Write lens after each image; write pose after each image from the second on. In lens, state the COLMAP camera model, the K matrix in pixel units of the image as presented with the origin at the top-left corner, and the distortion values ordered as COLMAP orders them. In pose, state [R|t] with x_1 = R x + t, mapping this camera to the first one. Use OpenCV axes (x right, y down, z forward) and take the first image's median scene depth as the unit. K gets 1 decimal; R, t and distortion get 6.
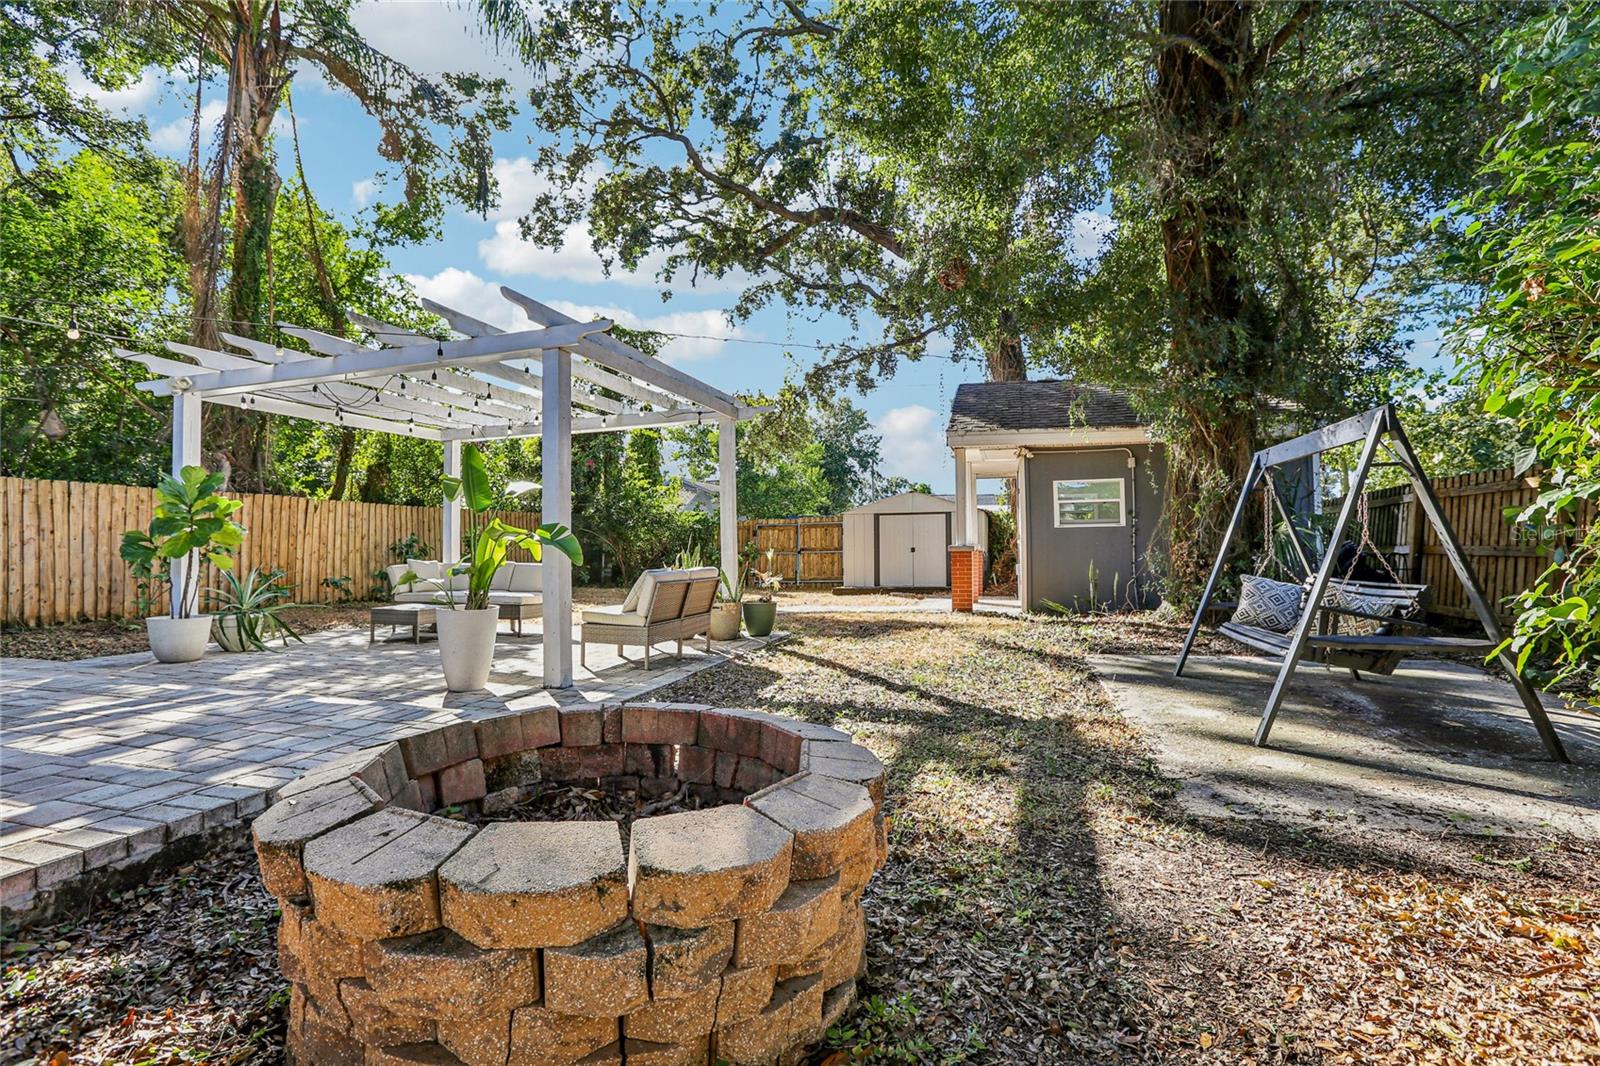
lens RADIAL K [[730.2, 0, 802.2], [0, 730.2, 531.7], [0, 0, 1]] dist [-0.047906, 0.014619]
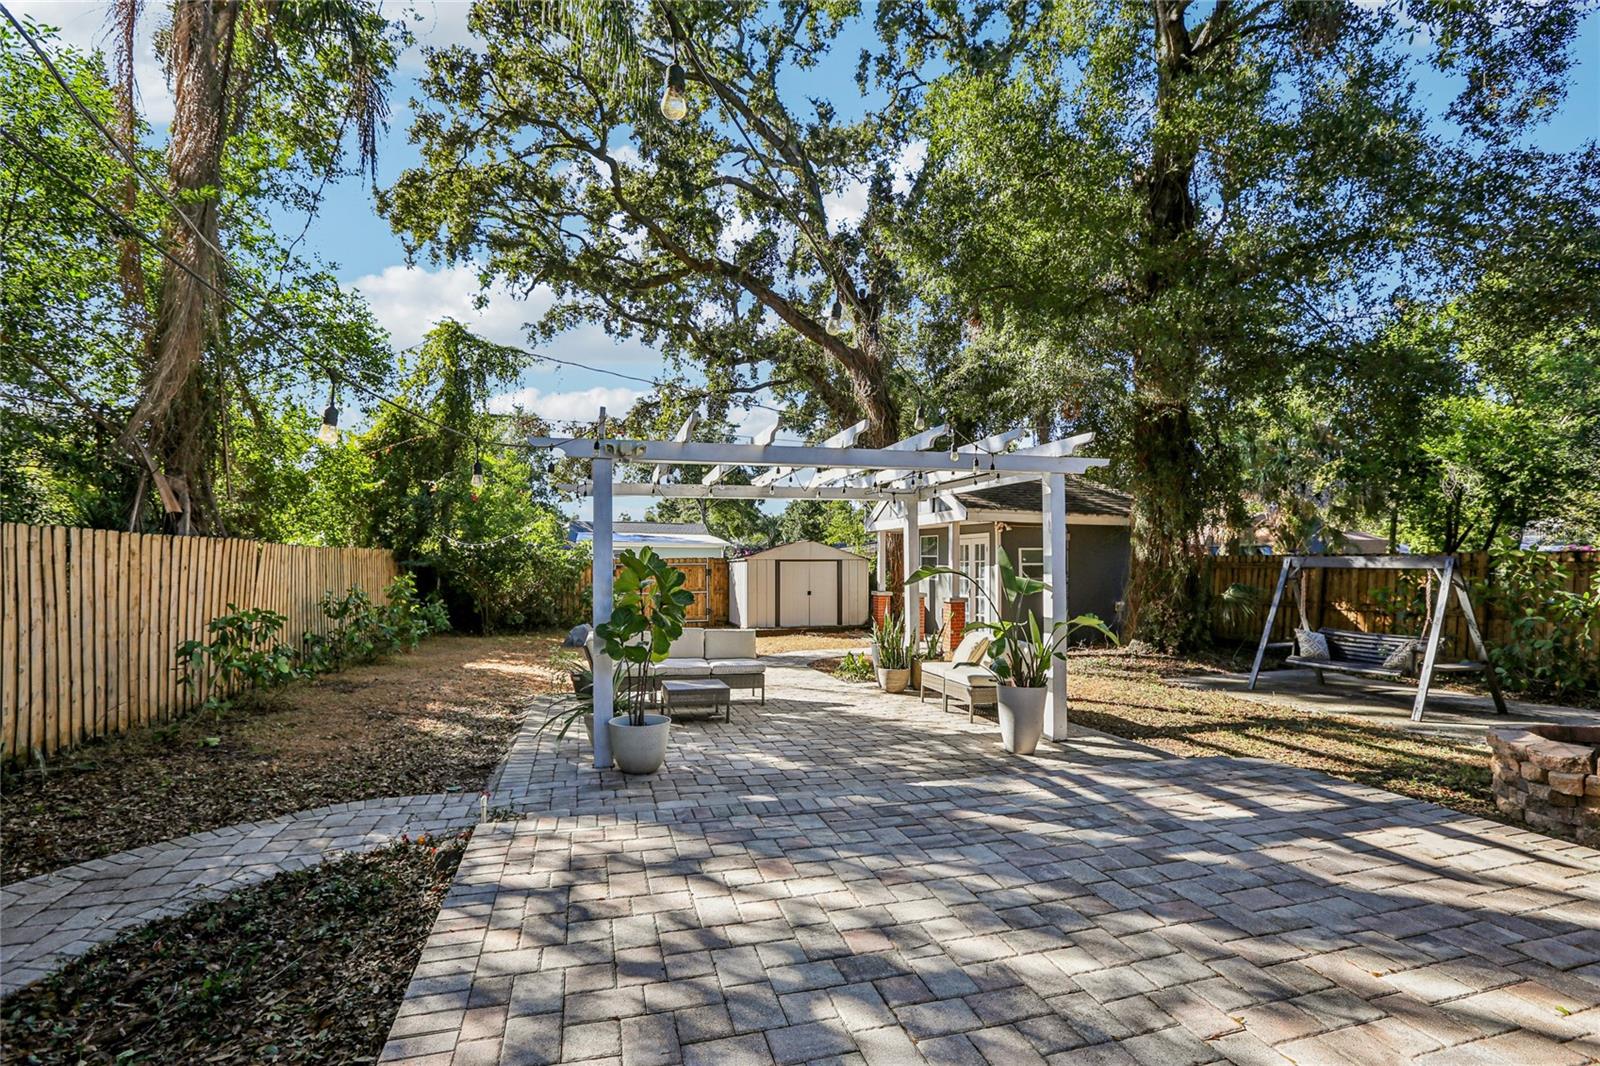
lens RADIAL K [[730.2, 0, 799.0], [0, 730.2, 561.7], [0, 0, 1]] dist [-0.047906, 0.014619]
pose [[0.854483, 0.013963, 0.519291, -0.407405], [-0.021642, 0.999728, 0.008730, -0.029824], [-0.519028, -0.018698, 0.854553, 0.051152]]
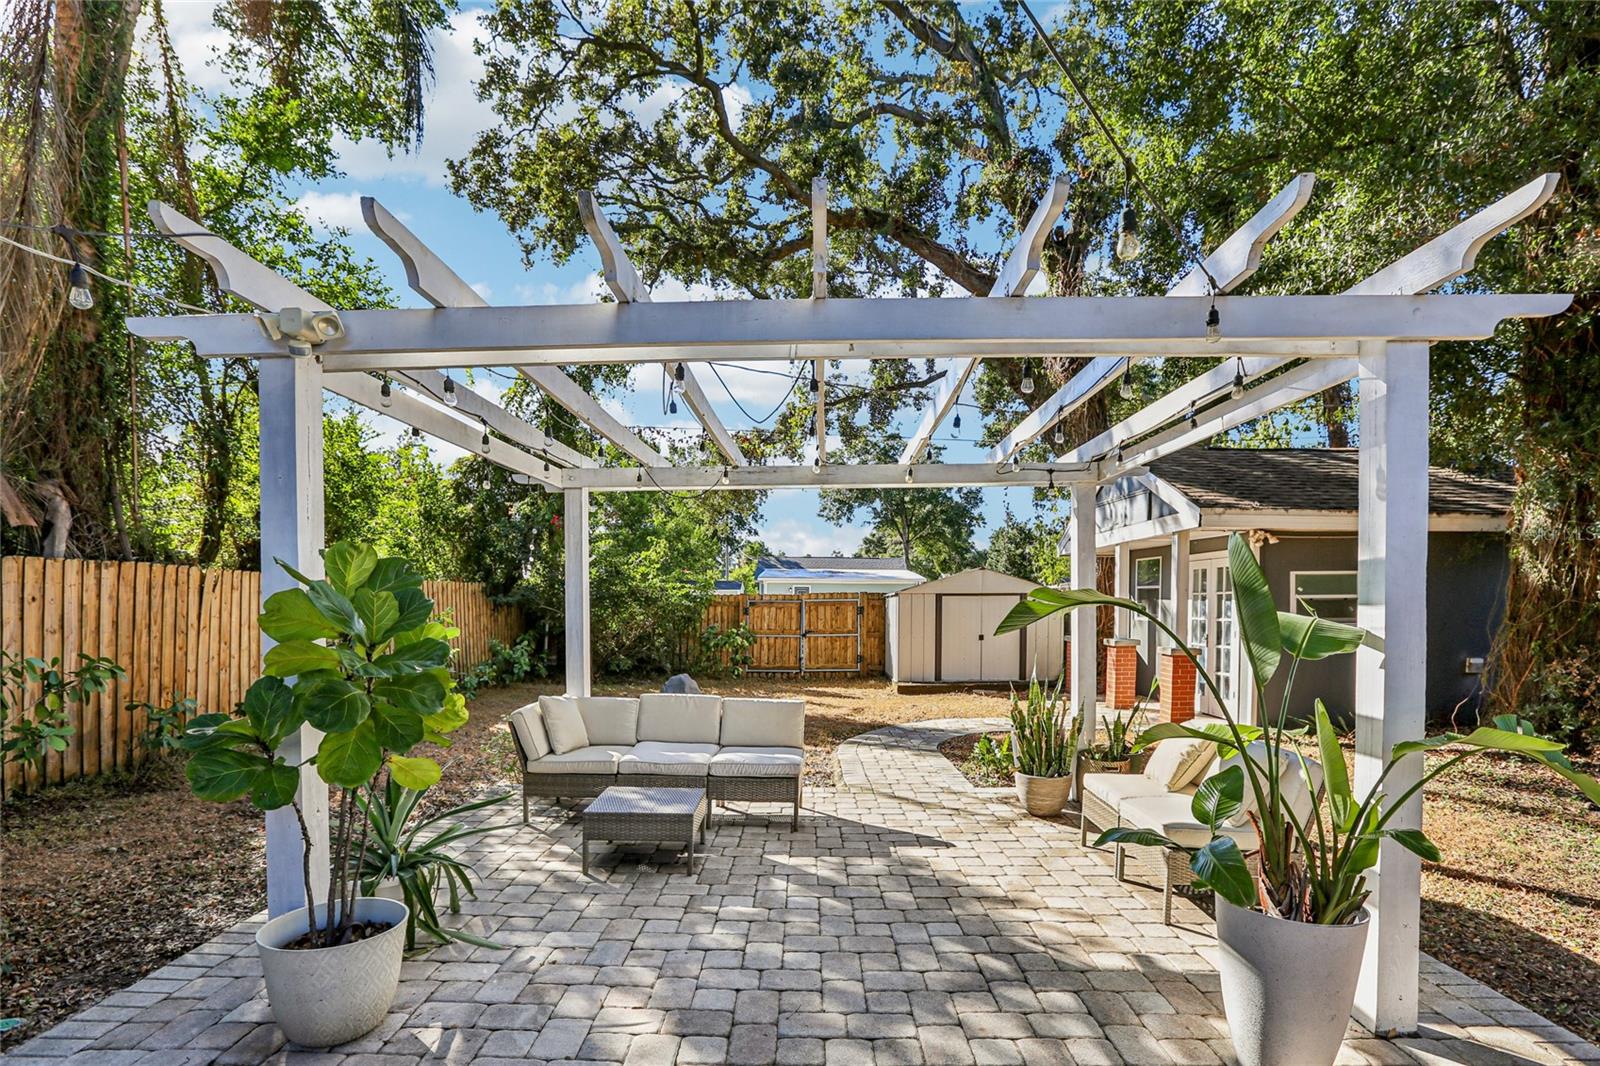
lens RADIAL K [[763.7, 0, 808.2], [0, 763.7, 626.4], [0, 0, 1]] dist [-0.030967, 0.002405]
pose [[0.964275, 0.002470, 0.264890, -0.255133], [-0.015527, 0.998764, 0.047209, -0.024310], [-0.264446, -0.049636, 0.963122, 0.186361]]
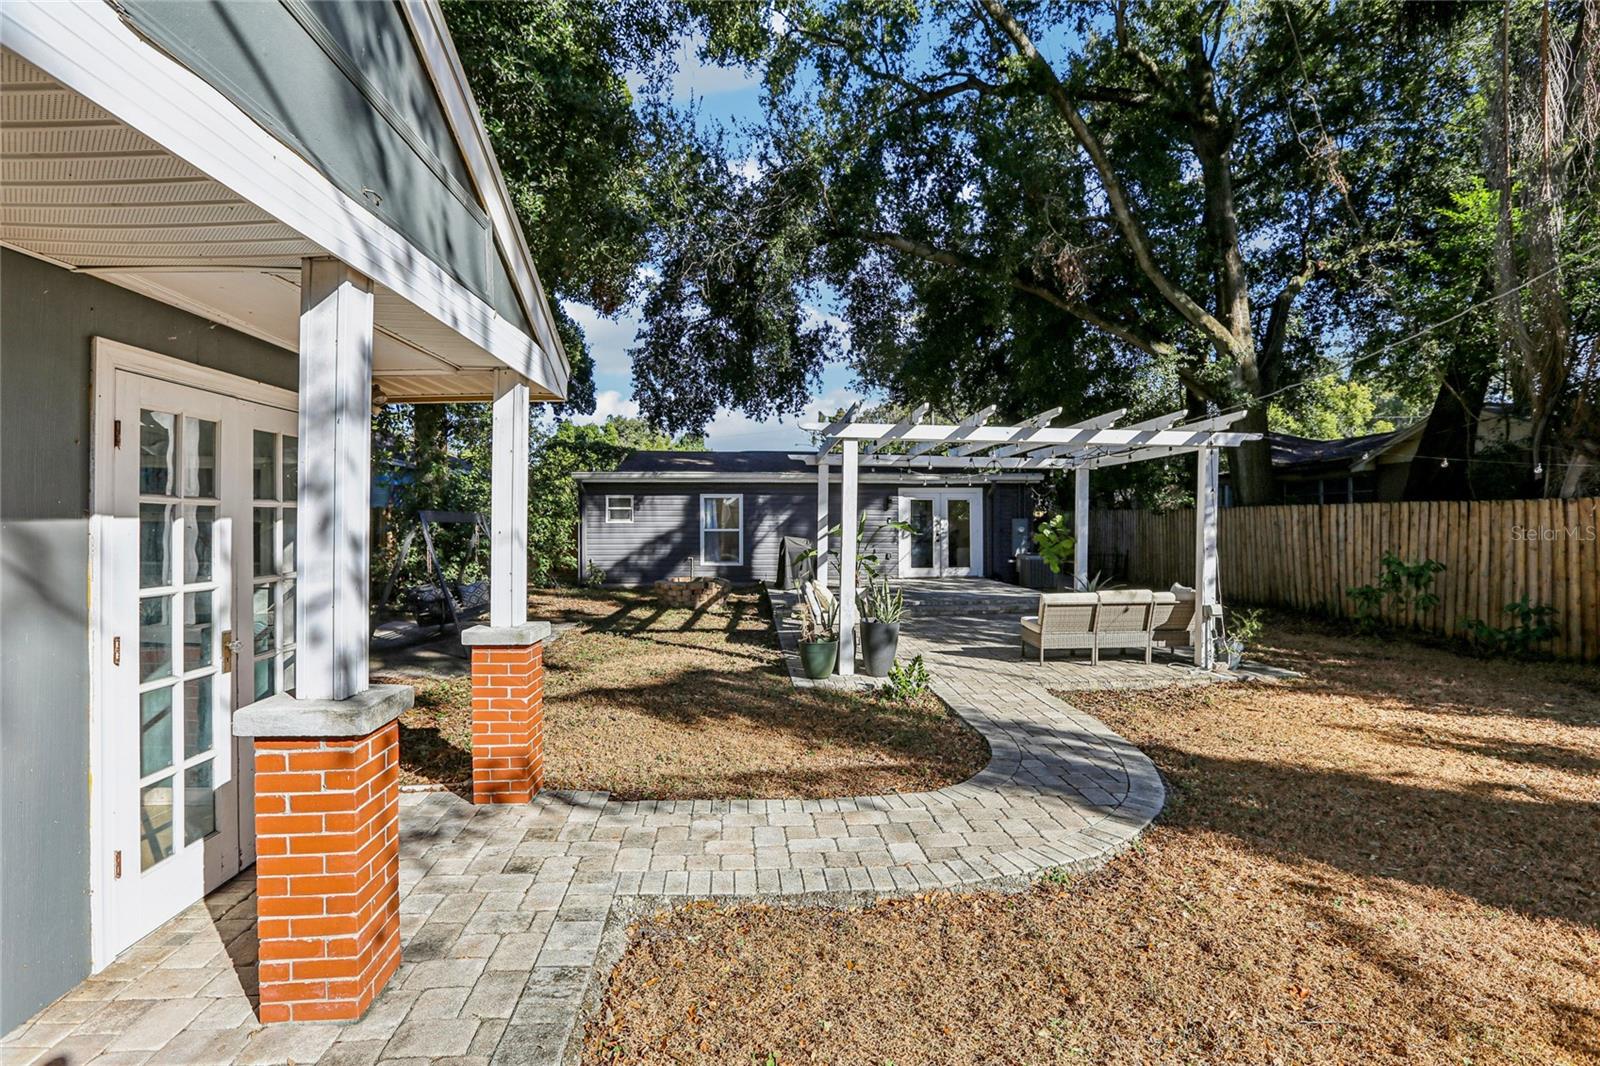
lens RADIAL K [[730.2, 0, 815.9], [0, 730.2, 525.6], [0, 0, 1]] dist [-0.047906, 0.014619]
pose [[-0.934395, 0.002974, -0.356225, 0.121754], [0.007431, 0.999910, -0.011143, -0.014586], [0.356160, -0.013060, -0.934334, 0.869436]]
